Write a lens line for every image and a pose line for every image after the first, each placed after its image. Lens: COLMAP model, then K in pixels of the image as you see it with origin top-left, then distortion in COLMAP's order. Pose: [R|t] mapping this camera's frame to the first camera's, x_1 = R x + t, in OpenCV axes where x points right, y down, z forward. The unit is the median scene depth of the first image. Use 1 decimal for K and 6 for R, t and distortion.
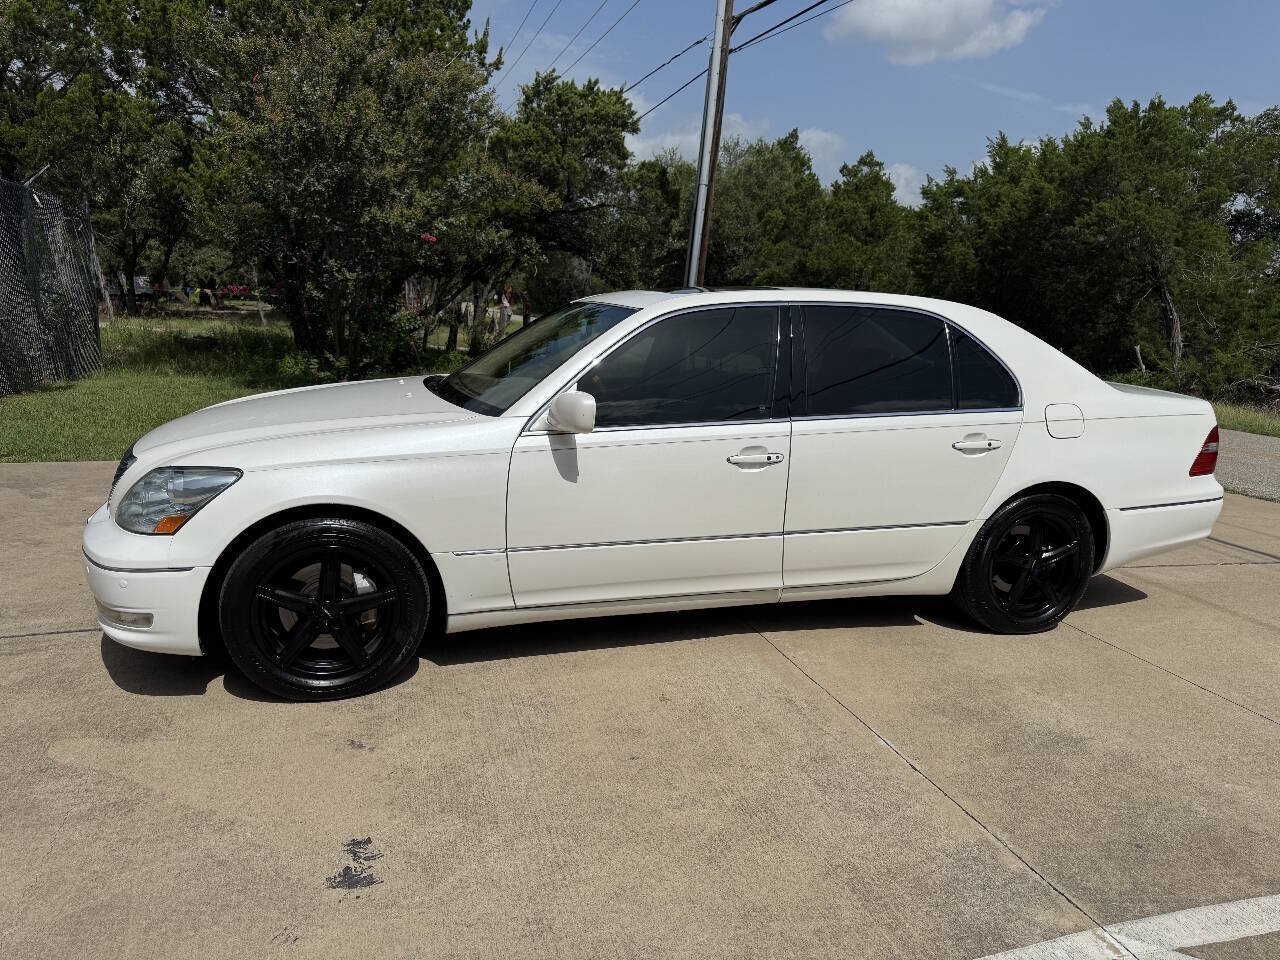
lens RADIAL K [[910.0, 0, 644.2], [0, 910.0, 485.2], [0, 0, 1]] dist [0.017149, -0.014616]
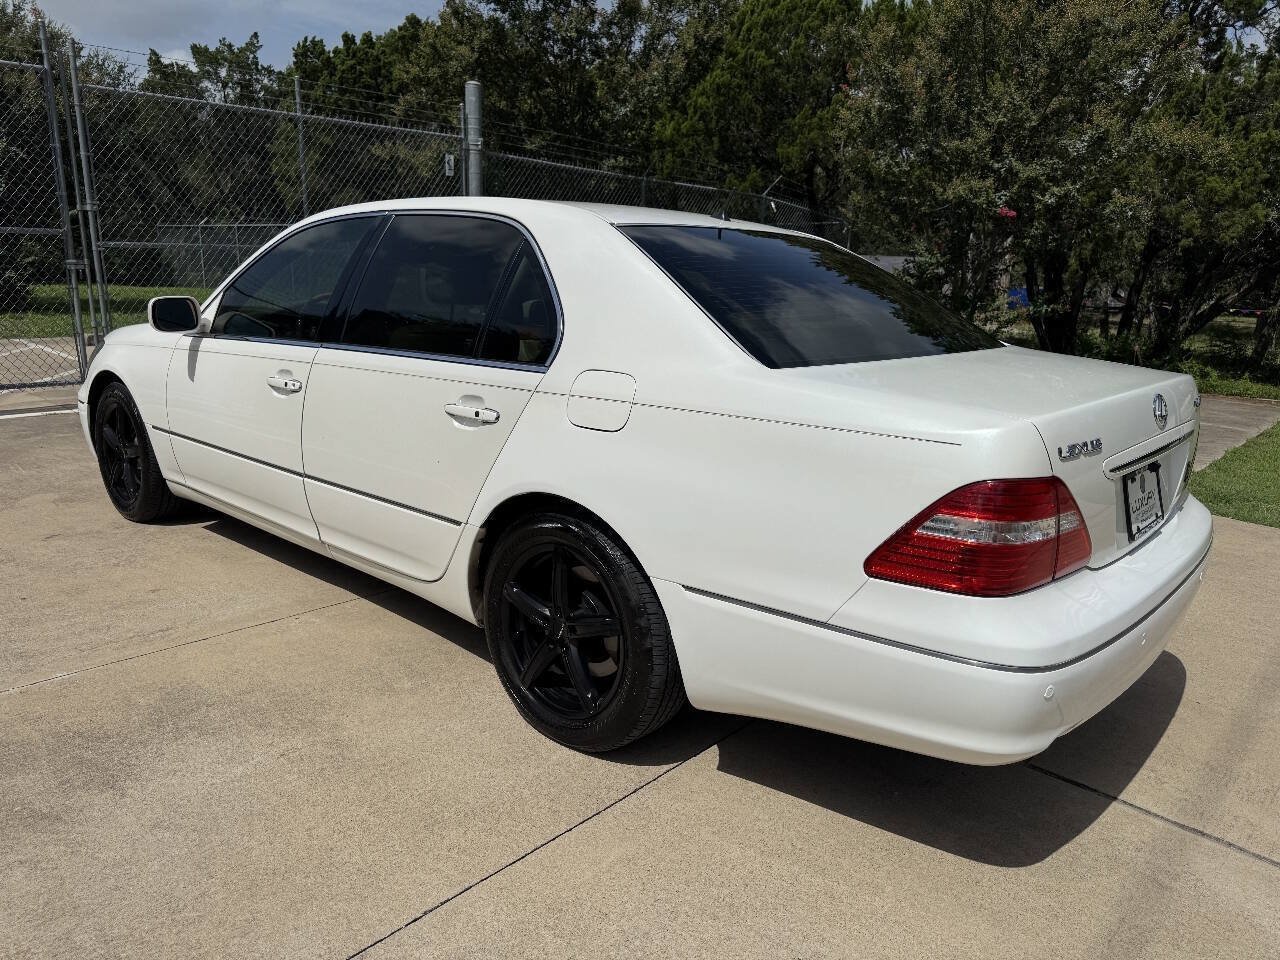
lens RADIAL K [[898.6, 0, 641.3], [0, 898.6, 498.9], [0, 0, 1]] dist [0.024370, -0.011427]
pose [[0.512685, 0.196144, -0.835872, 0.249390], [-0.196977, 0.974458, 0.107847, -0.019627], [0.835676, 0.109356, 0.538226, 0.191092]]
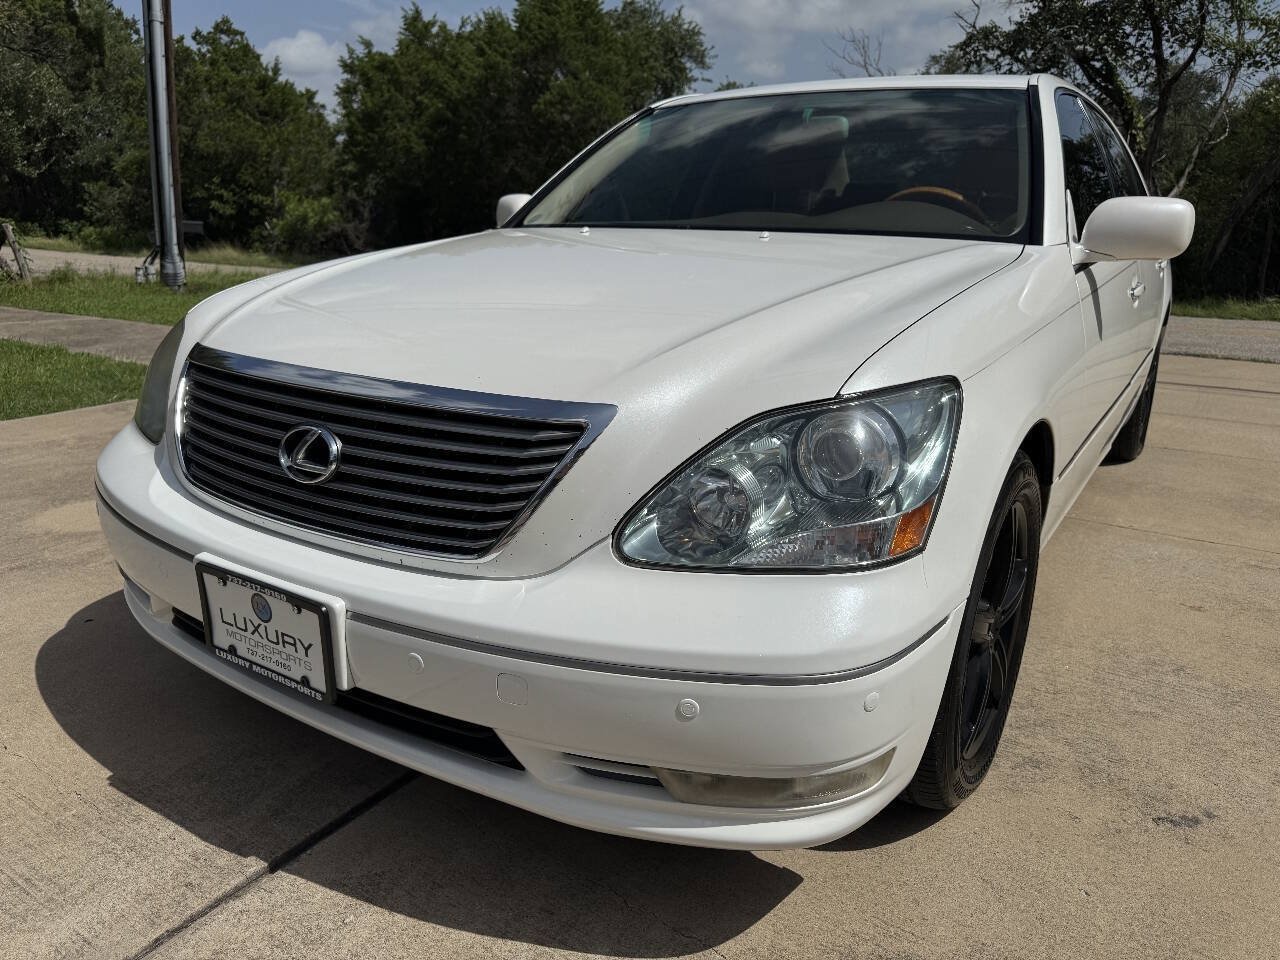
lens RADIAL K [[916.7, 0, 640.0], [0, 916.7, 480.0], [0, 0, 1]] dist [-0.000695, 0.001690]
pose [[0.772350, -0.205740, 0.600954, -0.168640], [0.146105, 0.978265, 0.147140, -0.011088], [-0.618165, -0.025841, 0.785623, 0.148269]]
